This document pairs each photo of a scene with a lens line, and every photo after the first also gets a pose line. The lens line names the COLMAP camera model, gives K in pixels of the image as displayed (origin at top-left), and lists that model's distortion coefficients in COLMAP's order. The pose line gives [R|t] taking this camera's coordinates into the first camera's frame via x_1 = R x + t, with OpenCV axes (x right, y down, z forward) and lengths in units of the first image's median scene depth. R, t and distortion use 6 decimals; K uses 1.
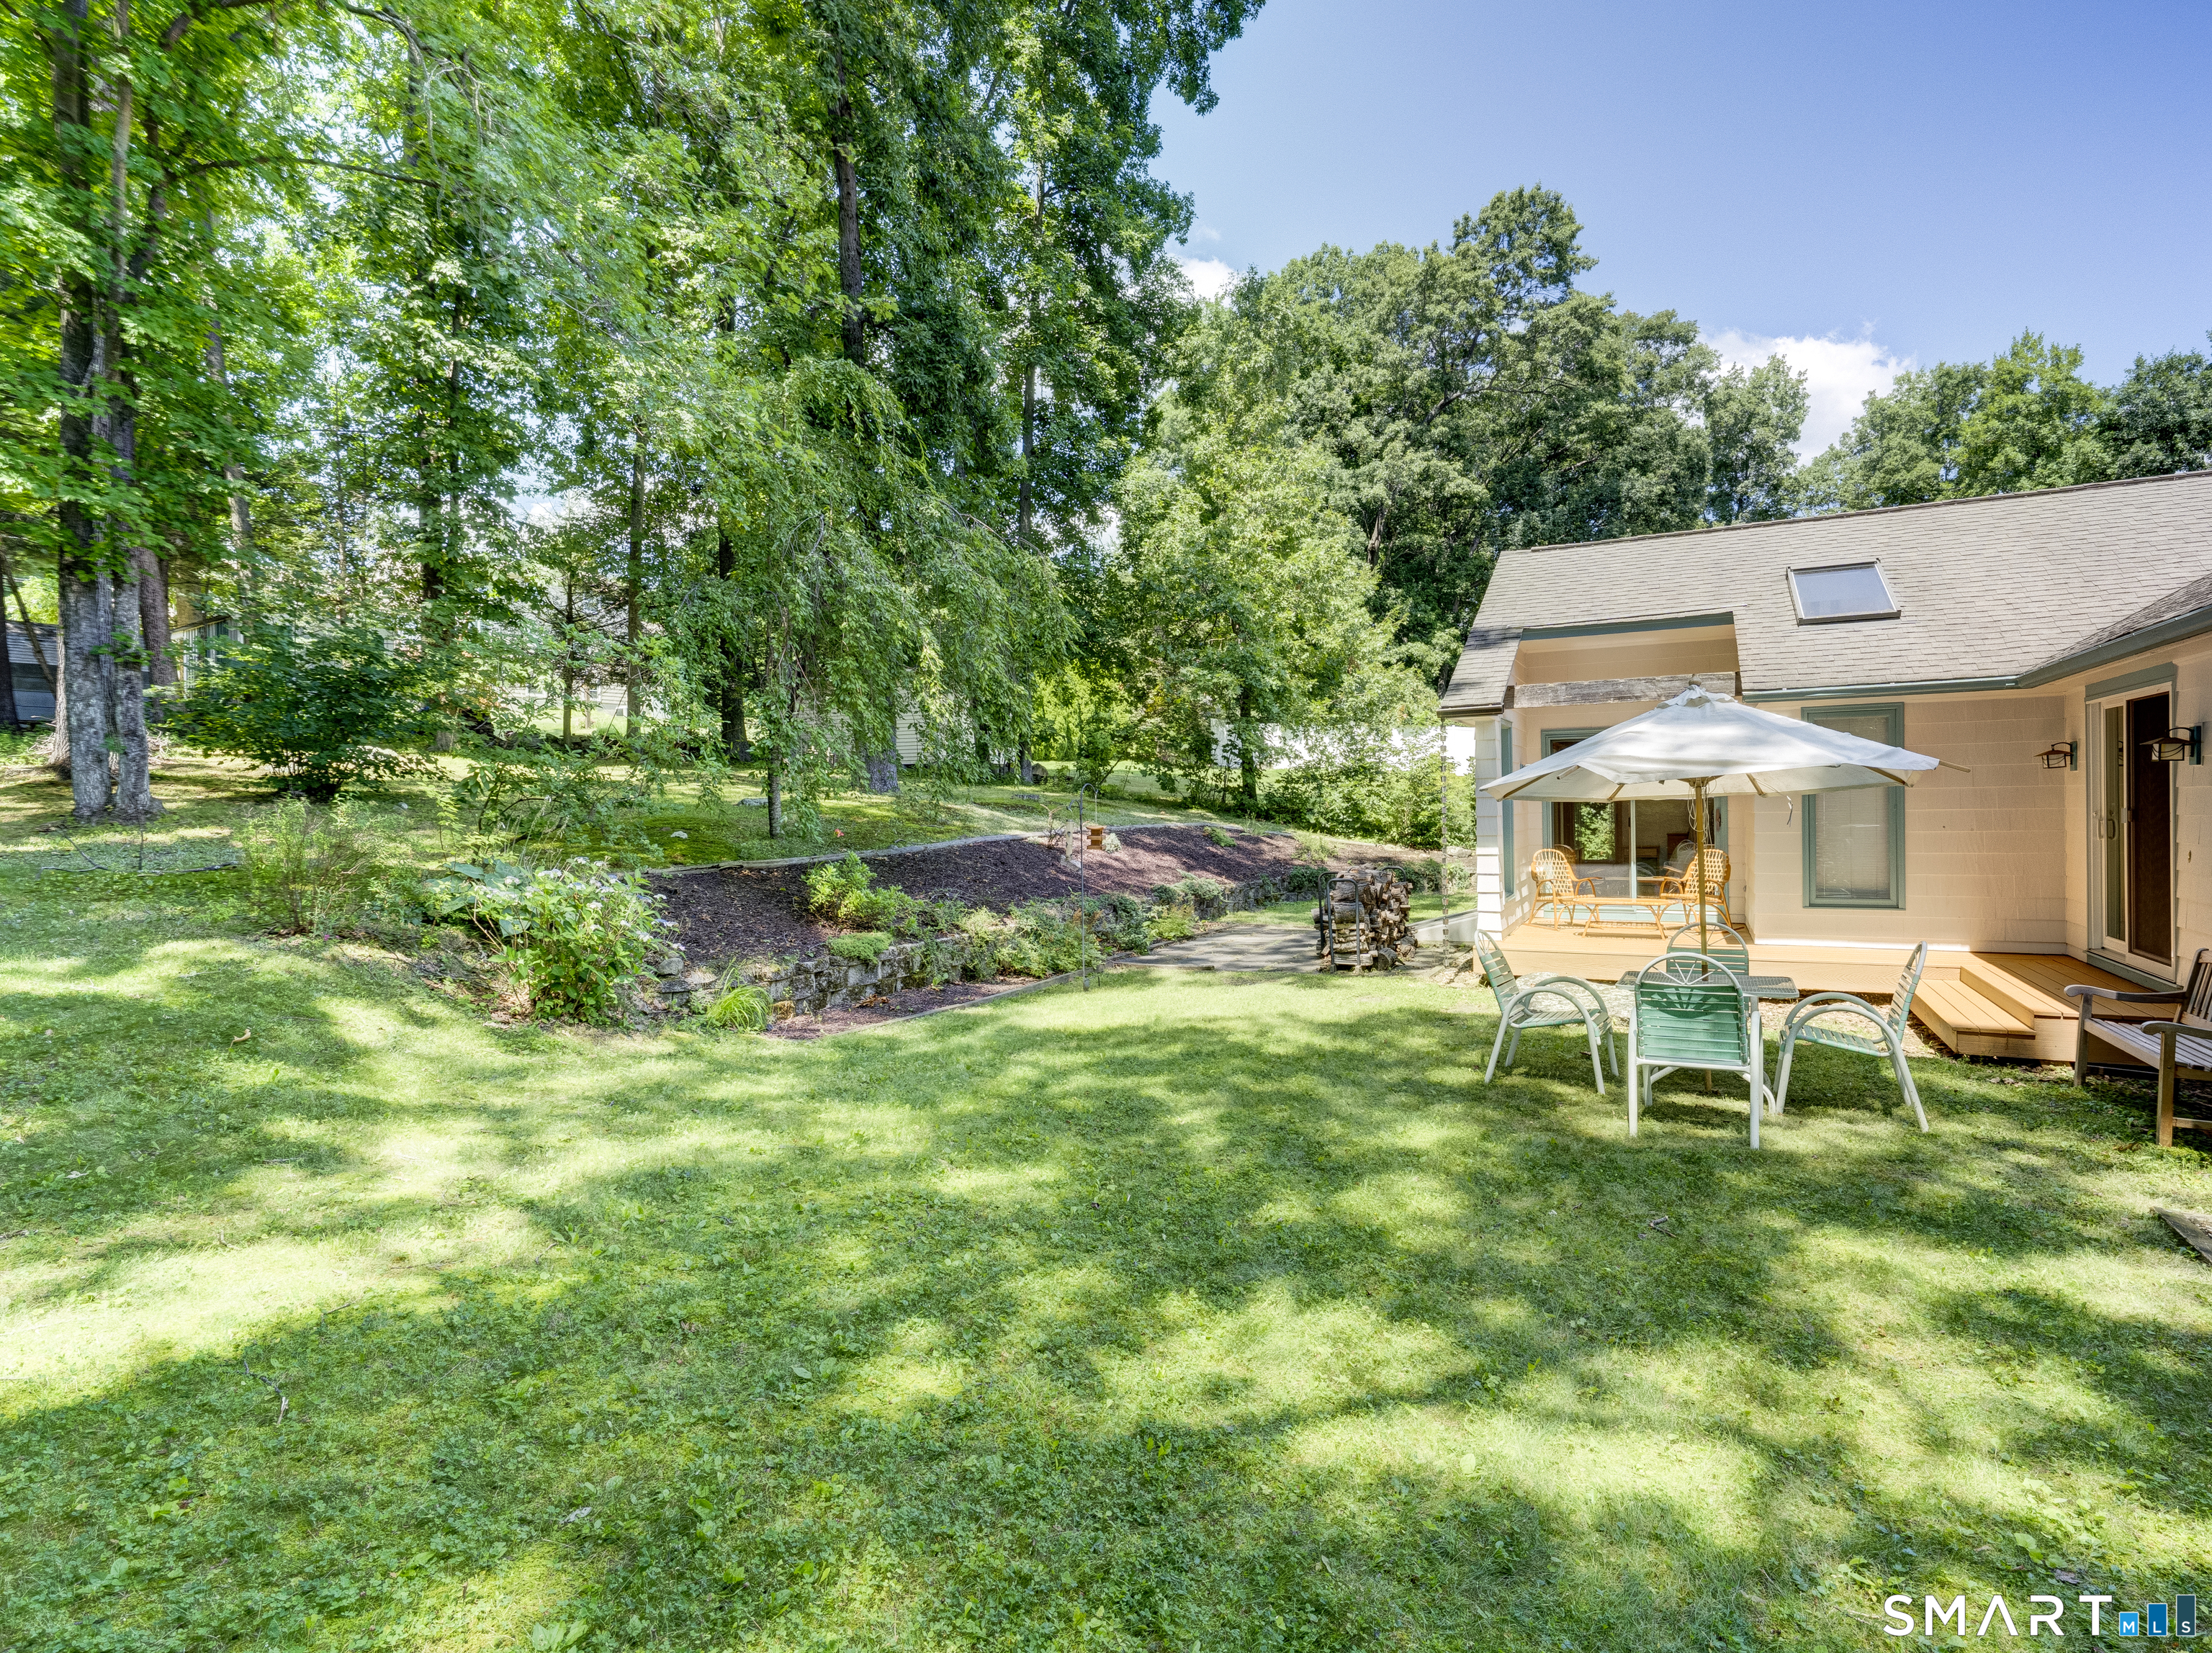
lens RADIAL K [[1100.3, 0, 1106.0], [0, 1100.3, 826.5], [0, 0, 1]] dist [-0.000540, -0.000477]
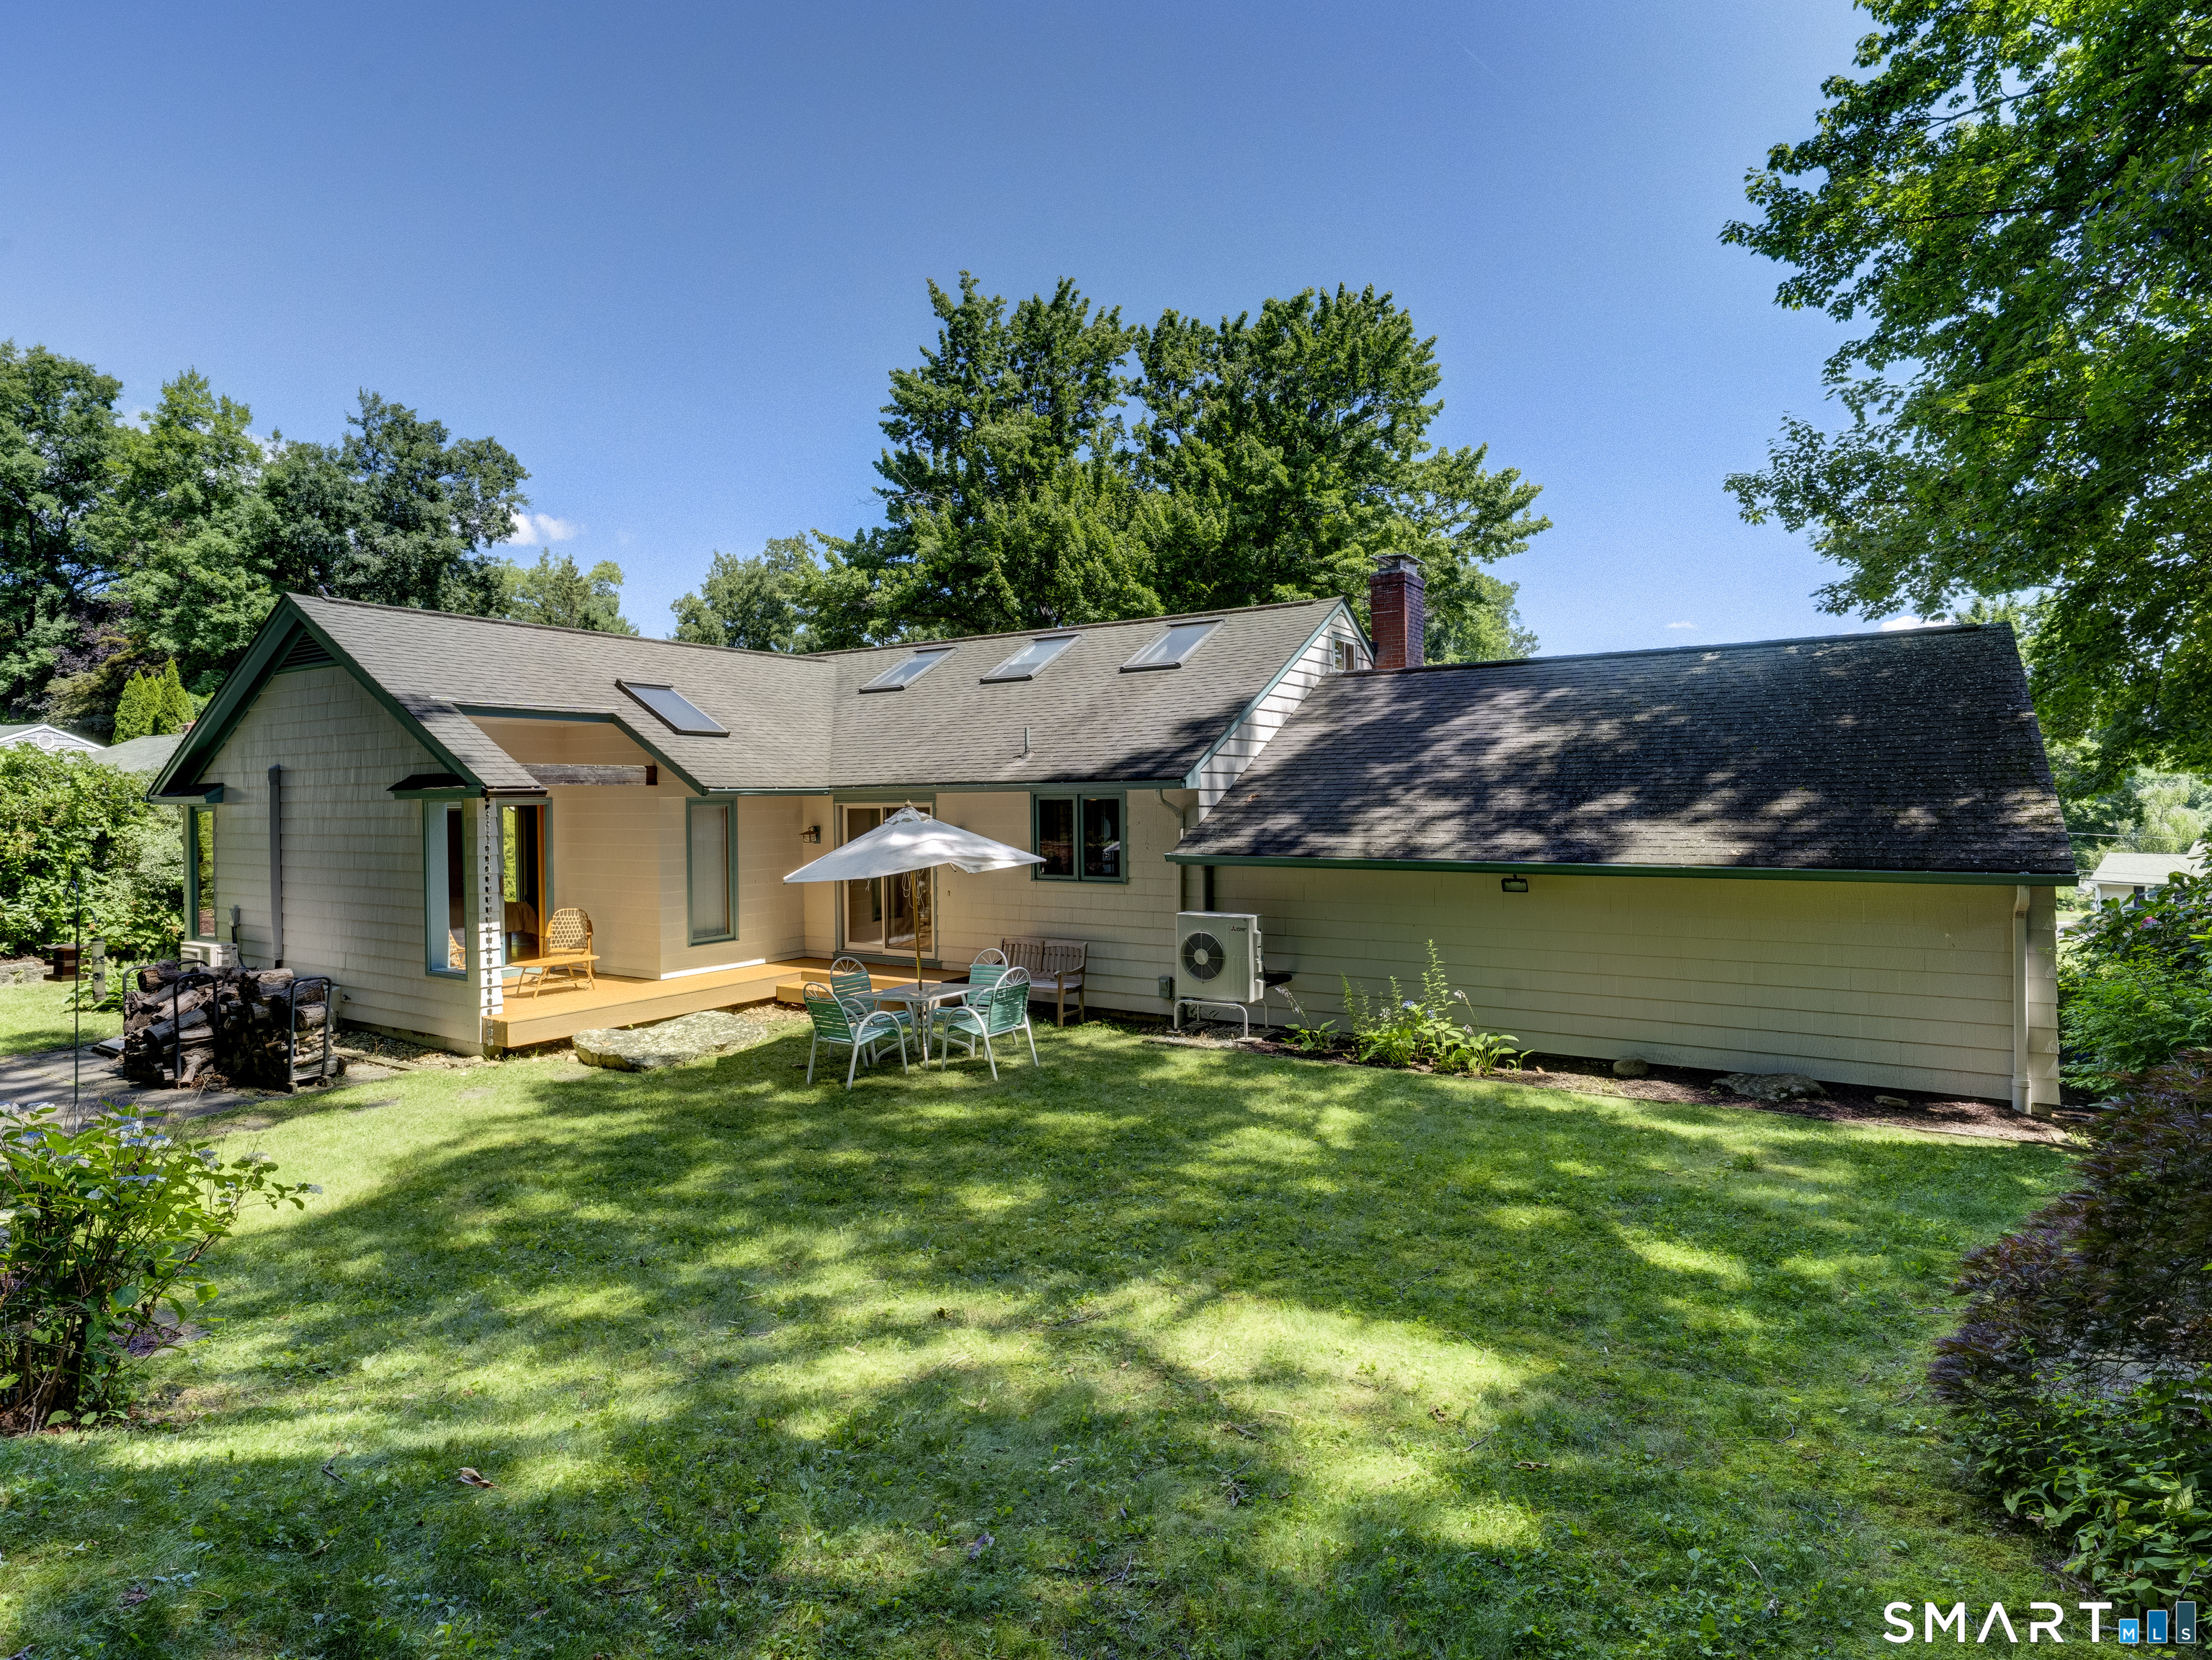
lens RADIAL K [[1189.3, 0, 1106.0], [0, 1189.3, 830.0], [0, 0, 1]] dist [-0.000133, -0.000107]
pose [[0.098685, -0.009623, 0.995072, -1.228893], [0.029491, 0.999542, 0.006741, -0.103712], [-0.994682, 0.028681, 0.098923, 0.578240]]
